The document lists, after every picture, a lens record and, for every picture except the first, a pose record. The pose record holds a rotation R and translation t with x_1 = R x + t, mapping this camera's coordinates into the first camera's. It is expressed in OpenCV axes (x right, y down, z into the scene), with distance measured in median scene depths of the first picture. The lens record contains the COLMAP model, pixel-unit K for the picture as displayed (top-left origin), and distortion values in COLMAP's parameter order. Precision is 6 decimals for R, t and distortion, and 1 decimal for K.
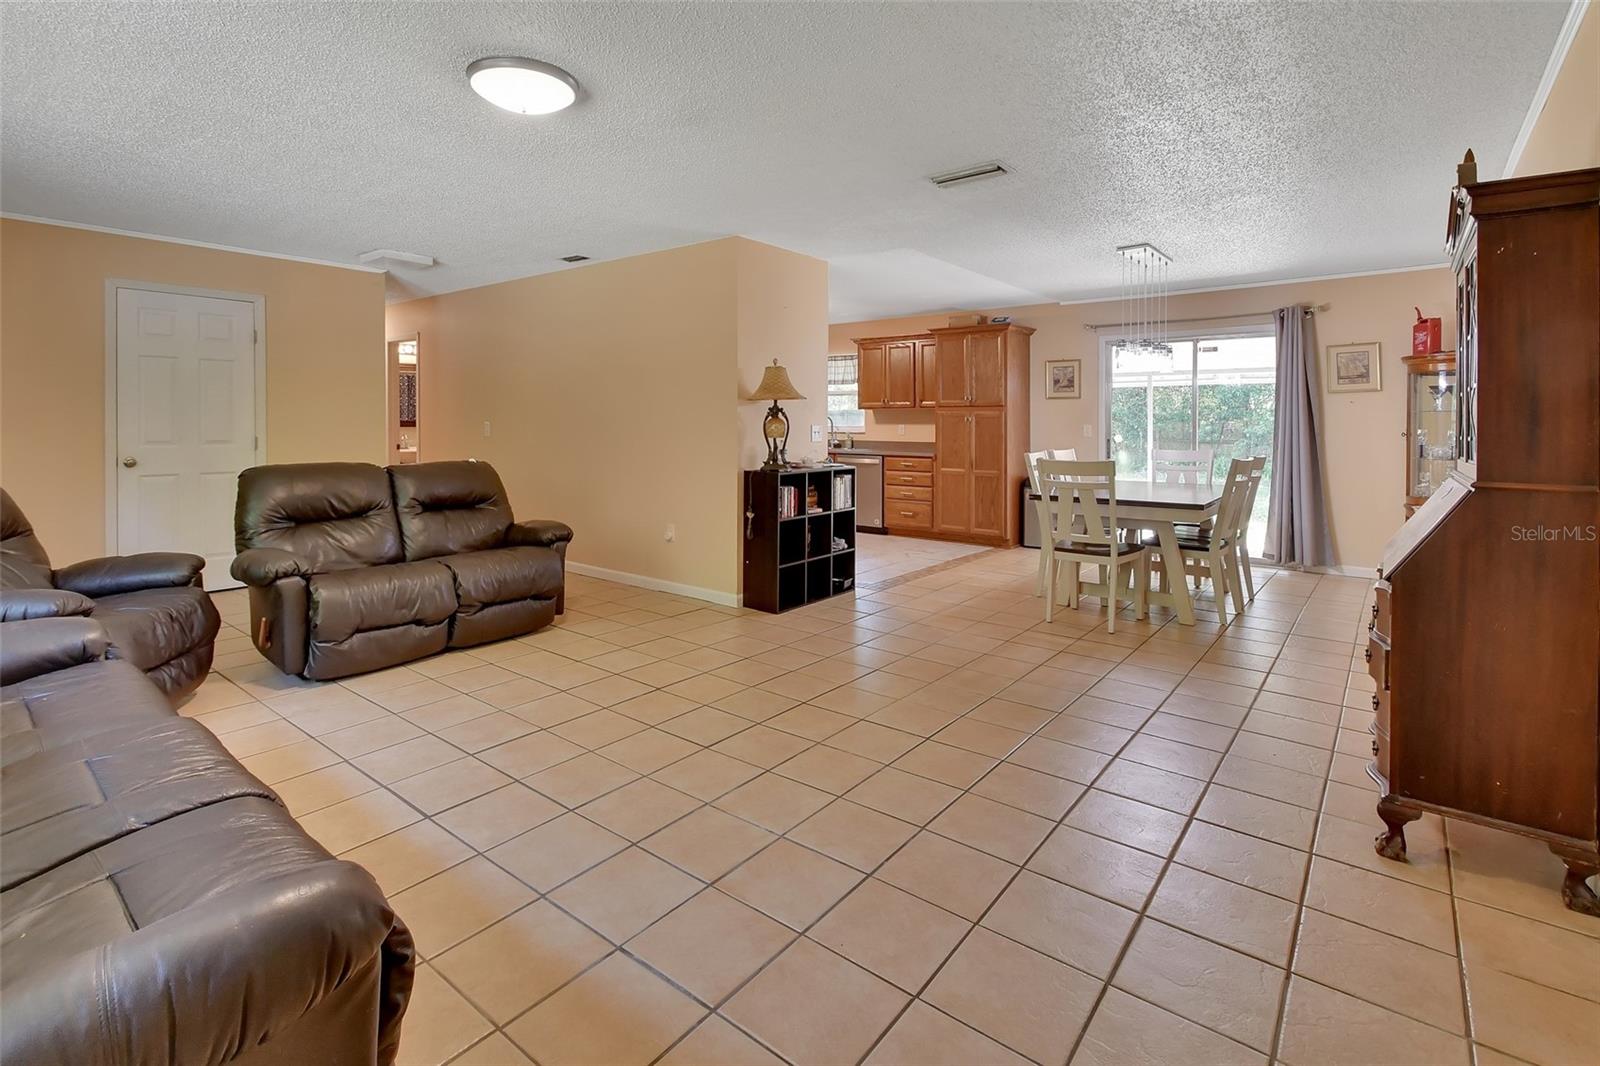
lens RADIAL K [[780.3, 0, 753.8], [0, 780.3, 429.6], [0, 0, 1]] dist [0.003982, 0.000054]
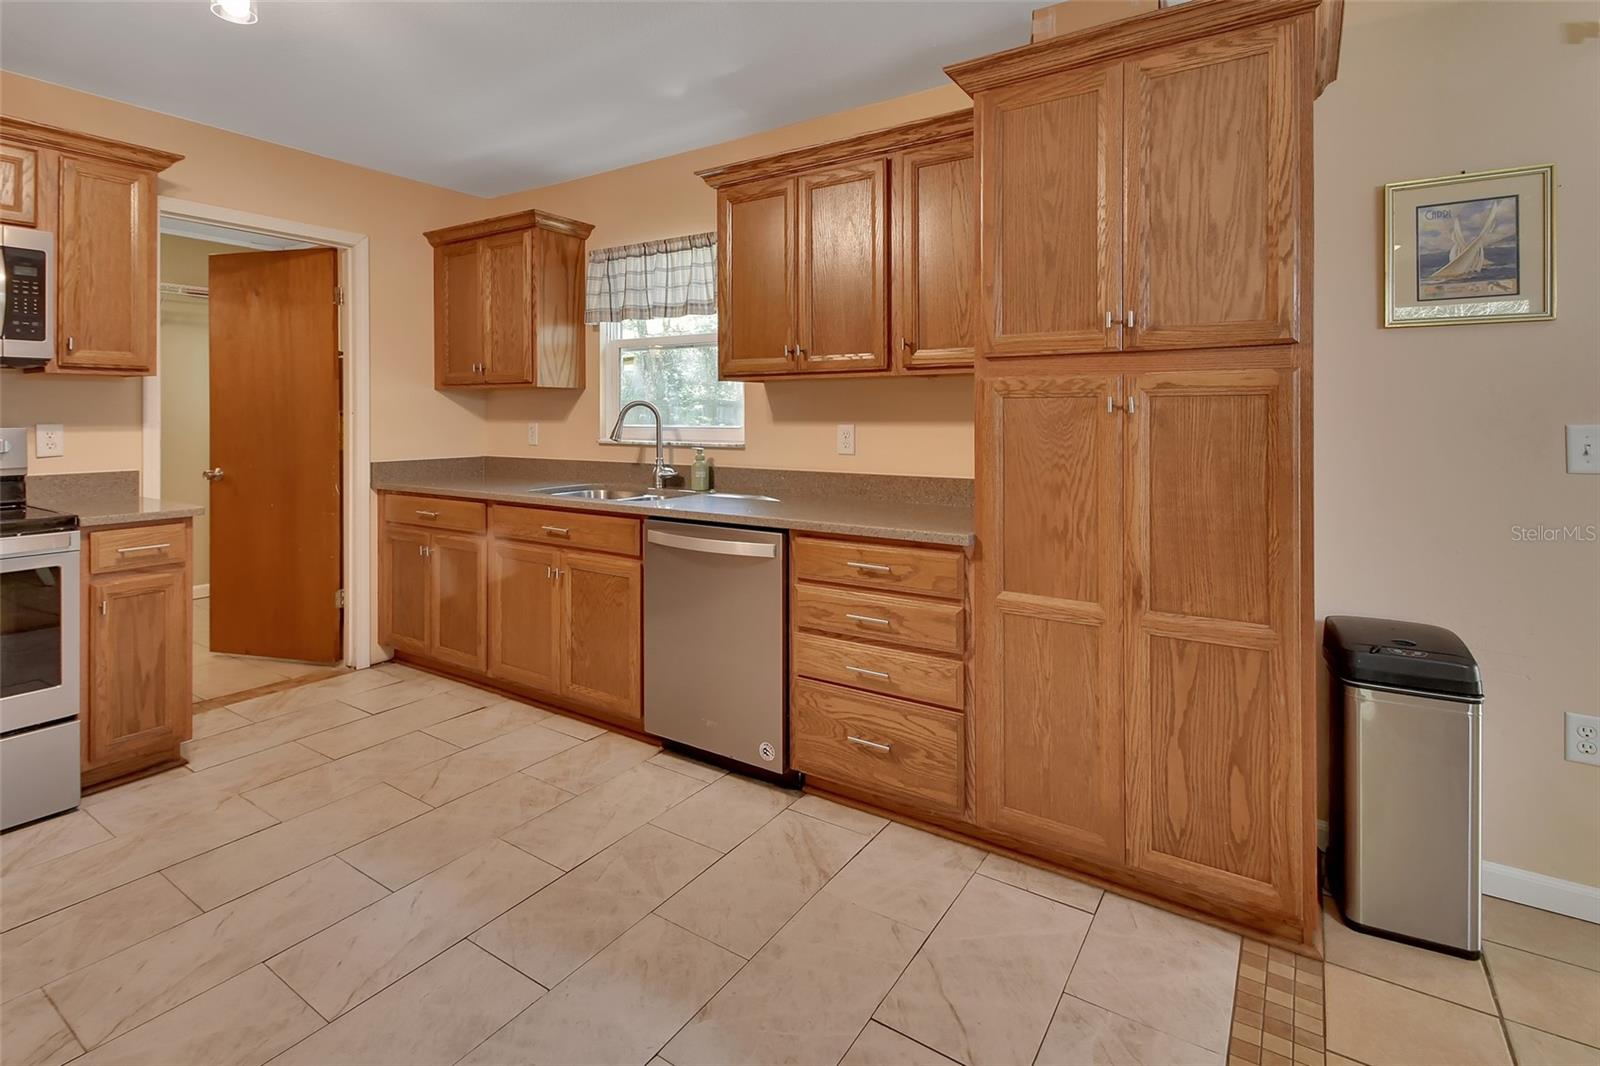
lens RADIAL K [[780.3, 0, 753.8], [0, 780.3, 429.6], [0, 0, 1]] dist [0.003982, 0.000054]
pose [[0.996422, -0.006762, 0.084243, 0.137094], [0.006184, 0.999956, 0.007121, -0.007883], [-0.084287, -0.006575, 0.996420, 0.754236]]
